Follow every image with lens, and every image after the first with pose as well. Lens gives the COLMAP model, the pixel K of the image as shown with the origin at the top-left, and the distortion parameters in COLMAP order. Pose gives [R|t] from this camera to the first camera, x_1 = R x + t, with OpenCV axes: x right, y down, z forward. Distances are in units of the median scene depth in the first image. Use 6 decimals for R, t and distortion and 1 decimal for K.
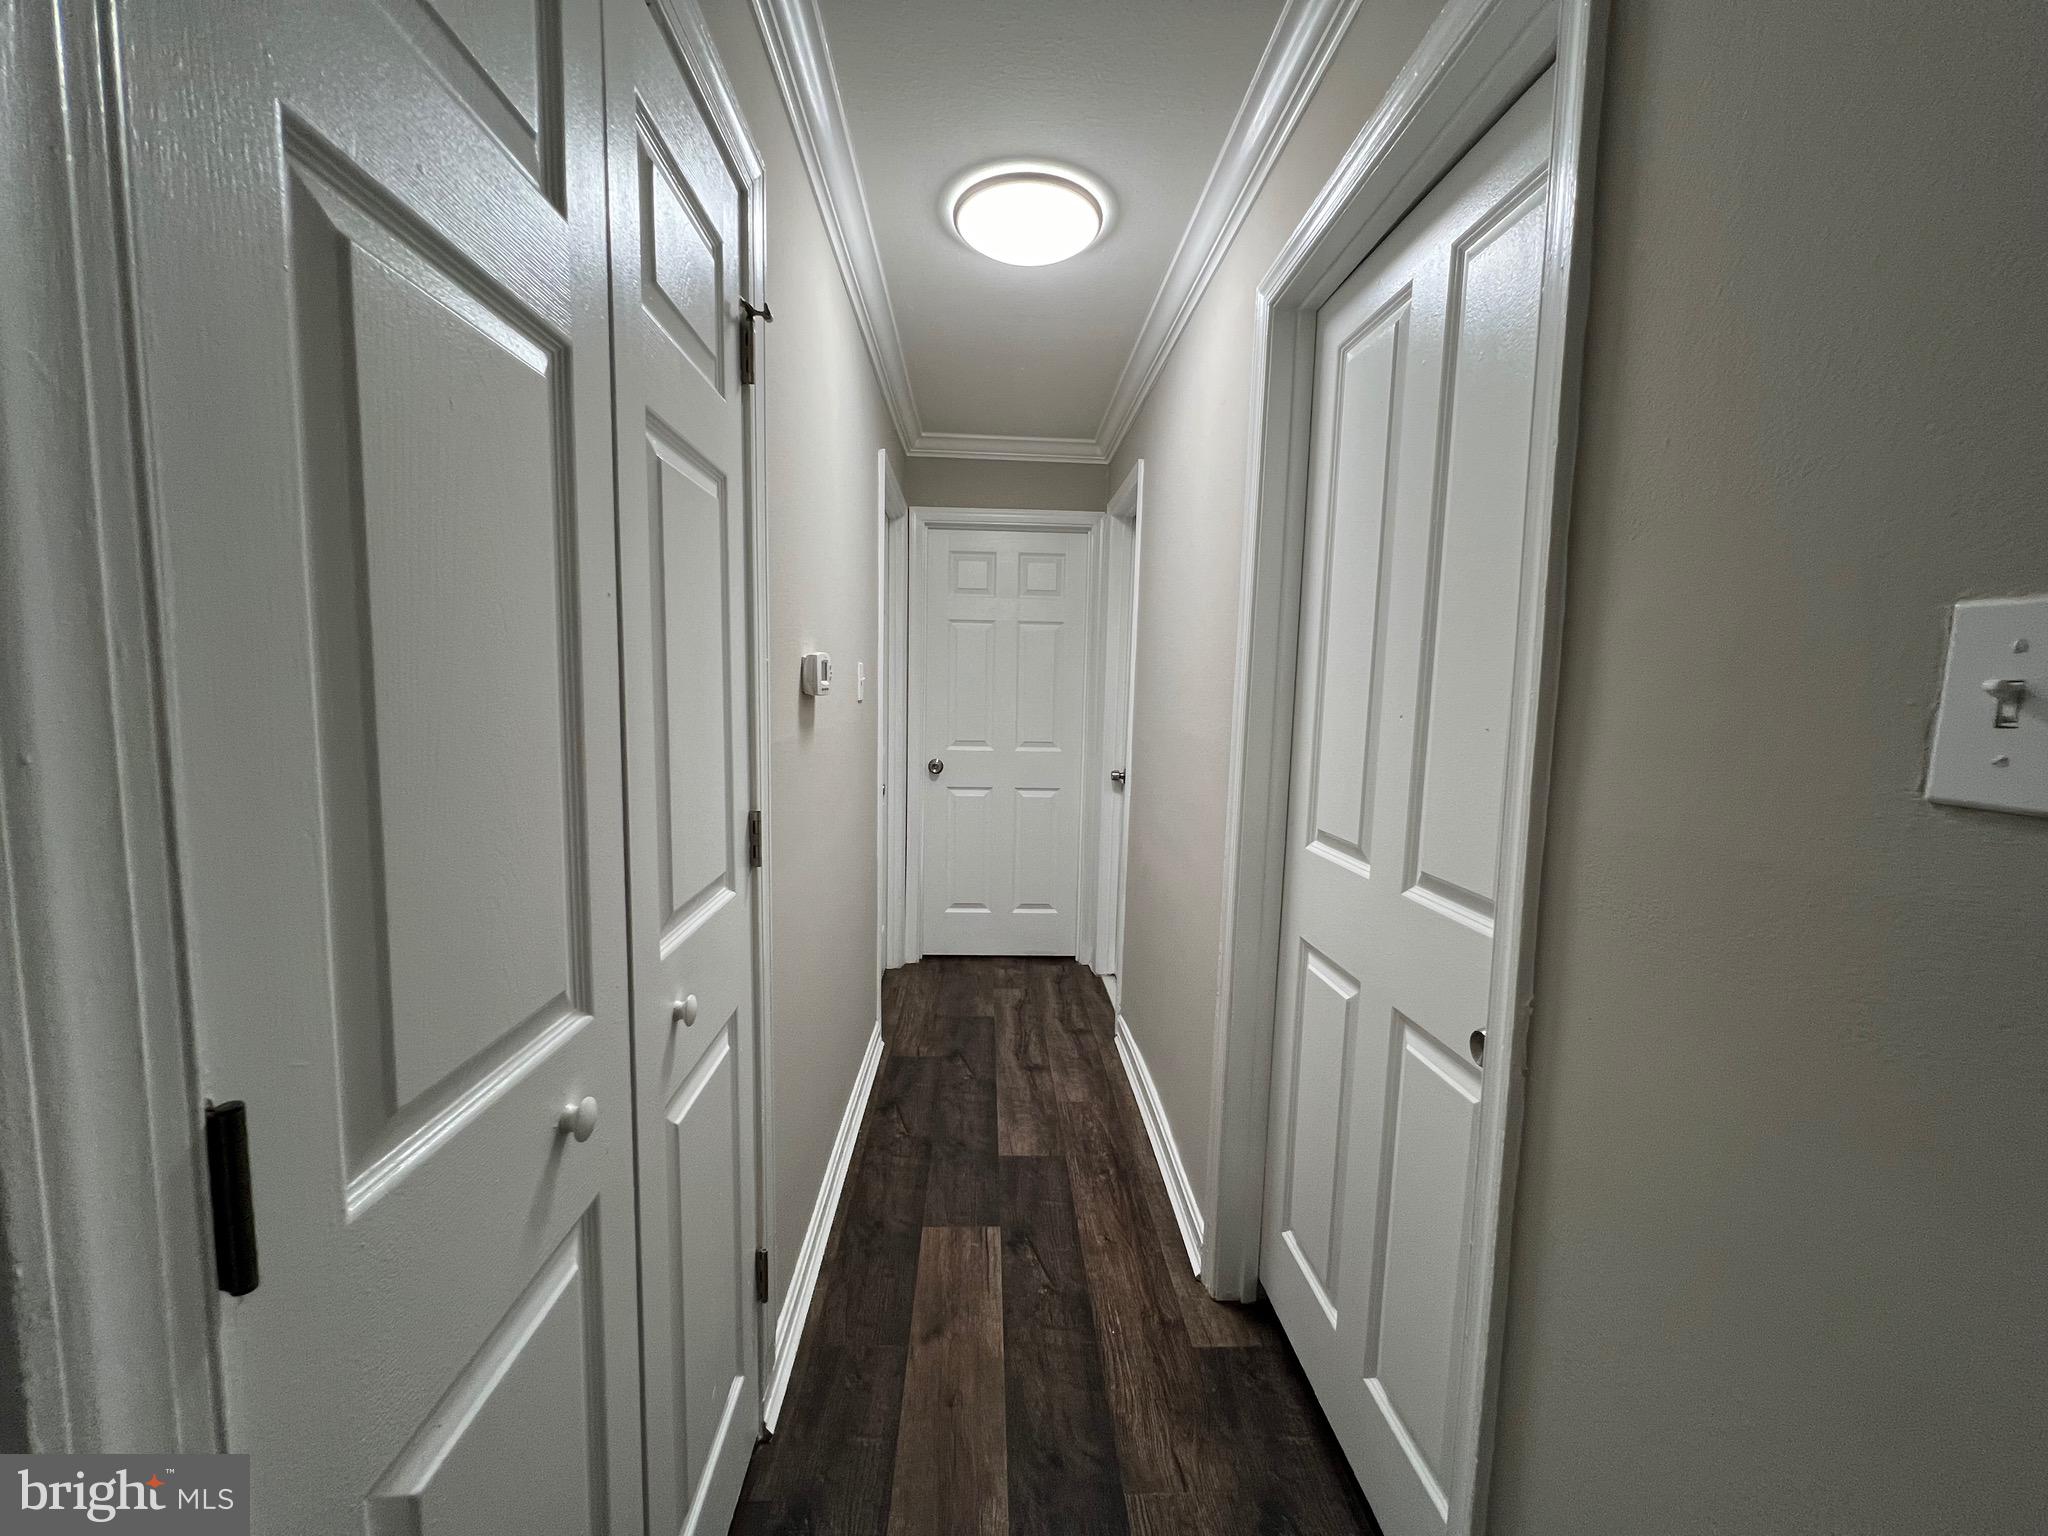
lens RADIAL K [[815.9, 0, 1015.5], [0, 815.9, 764.8], [0, 0, 1]] dist [0.000650, 0.000605]
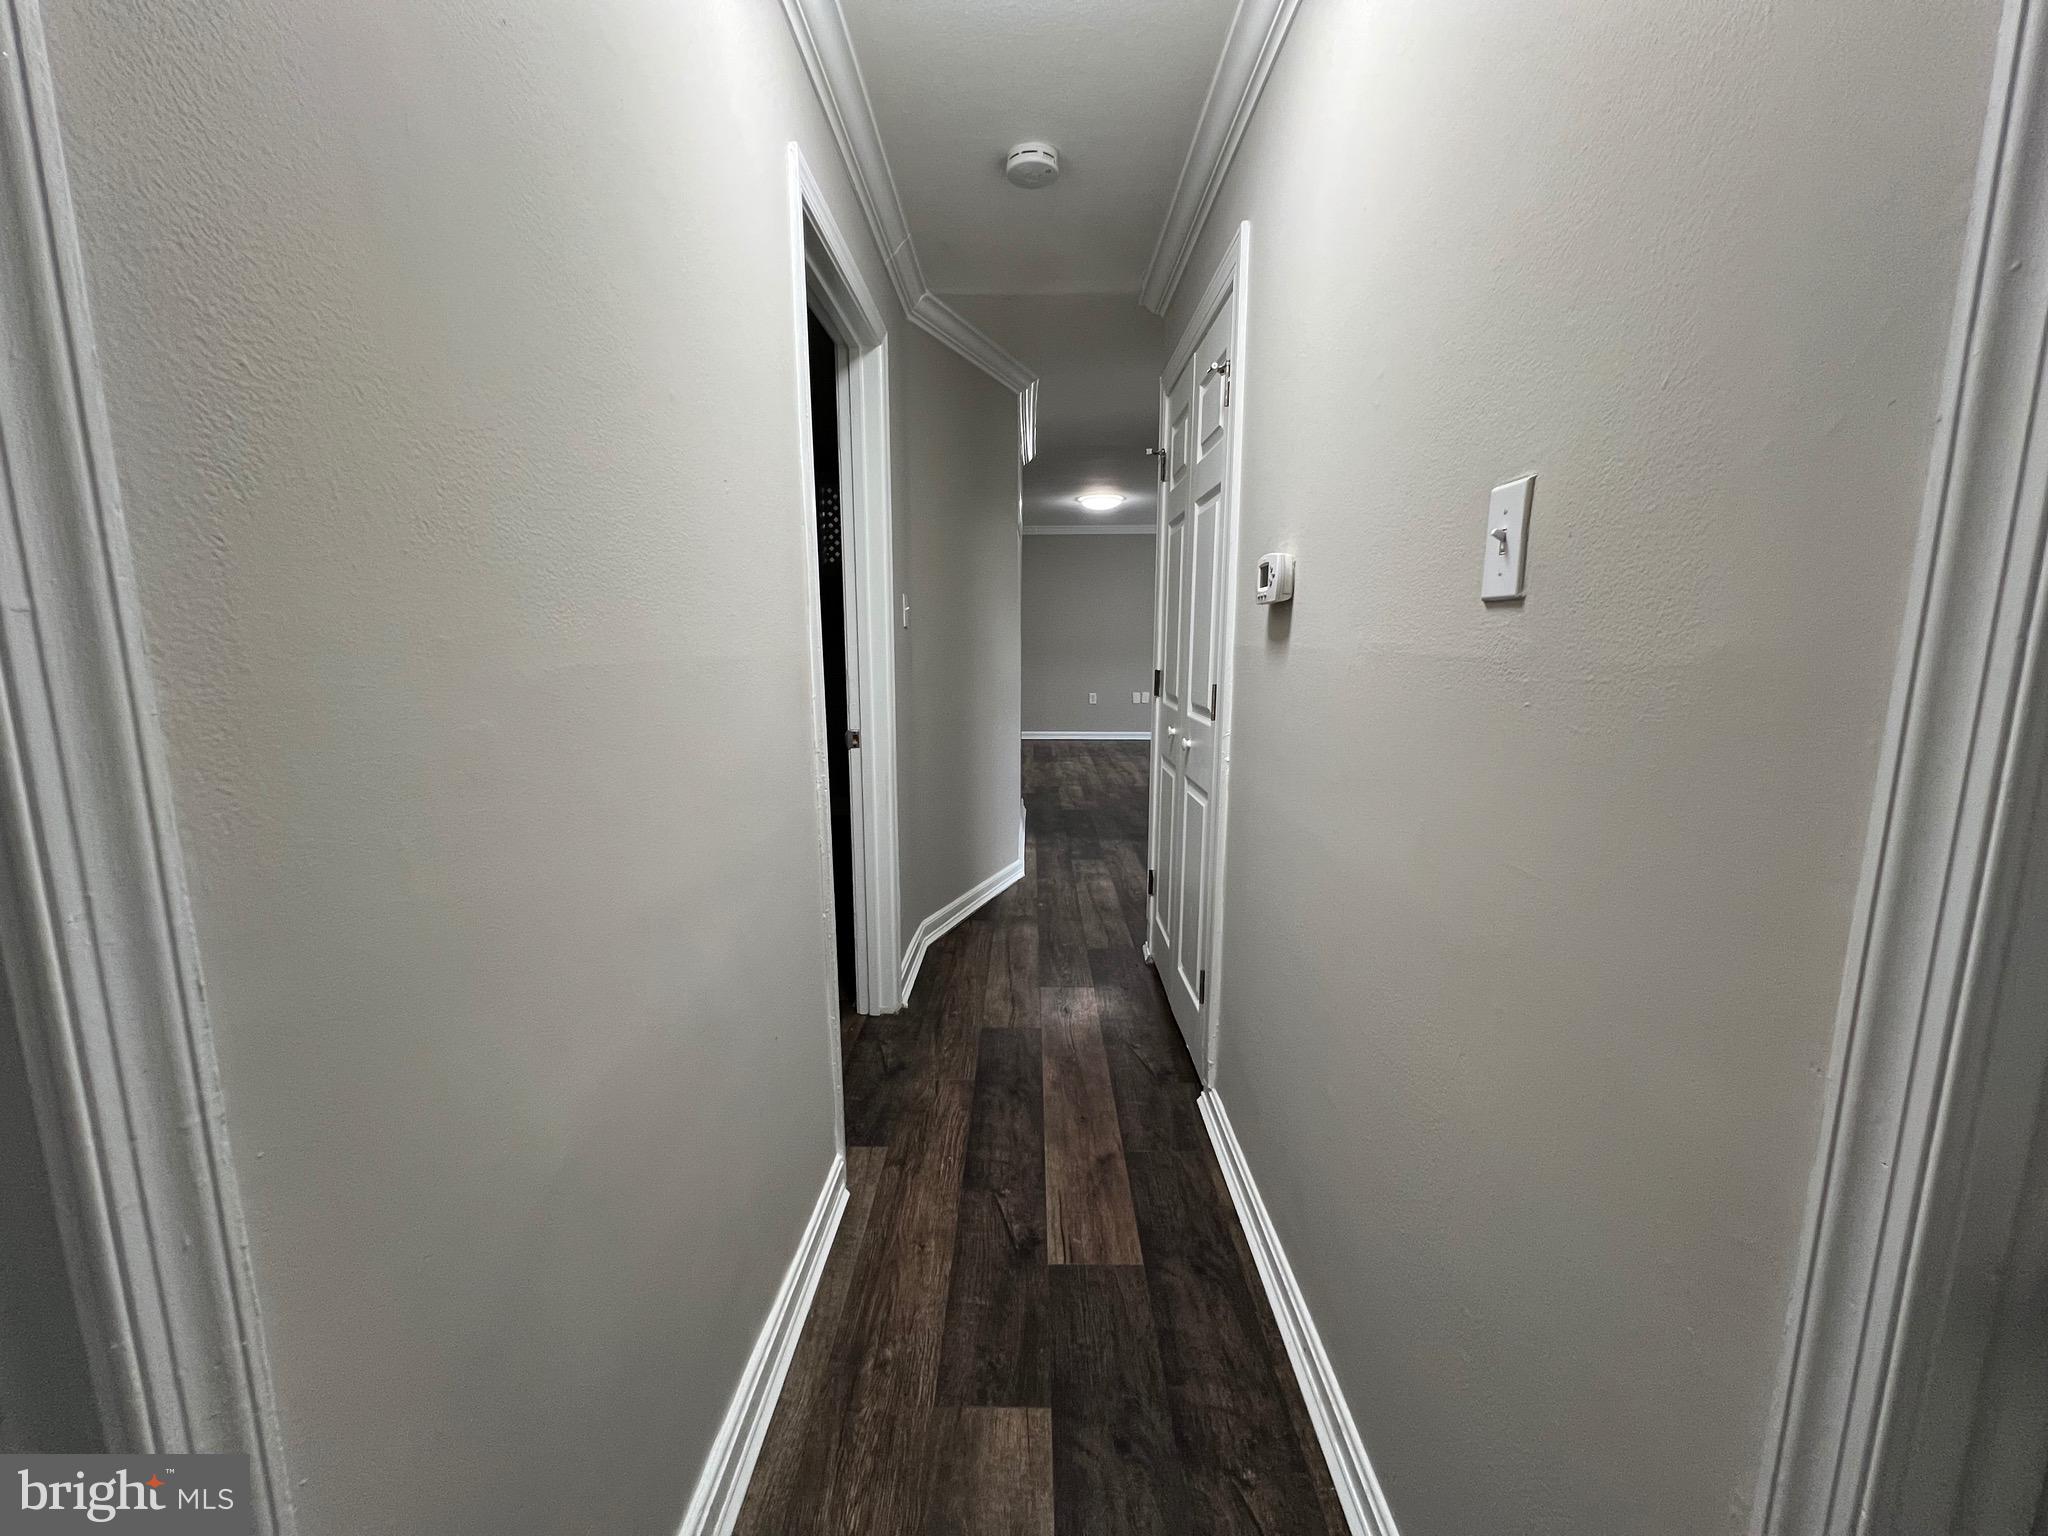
lens RADIAL K [[815.9, 0, 1015.5], [0, 815.9, 764.8], [0, 0, 1]] dist [0.000650, 0.000605]
pose [[-0.998111, -0.034856, 0.050593, -0.010696], [-0.021161, 0.968136, 0.249528, -0.121830], [-0.057678, 0.247986, -0.967045, 1.763372]]
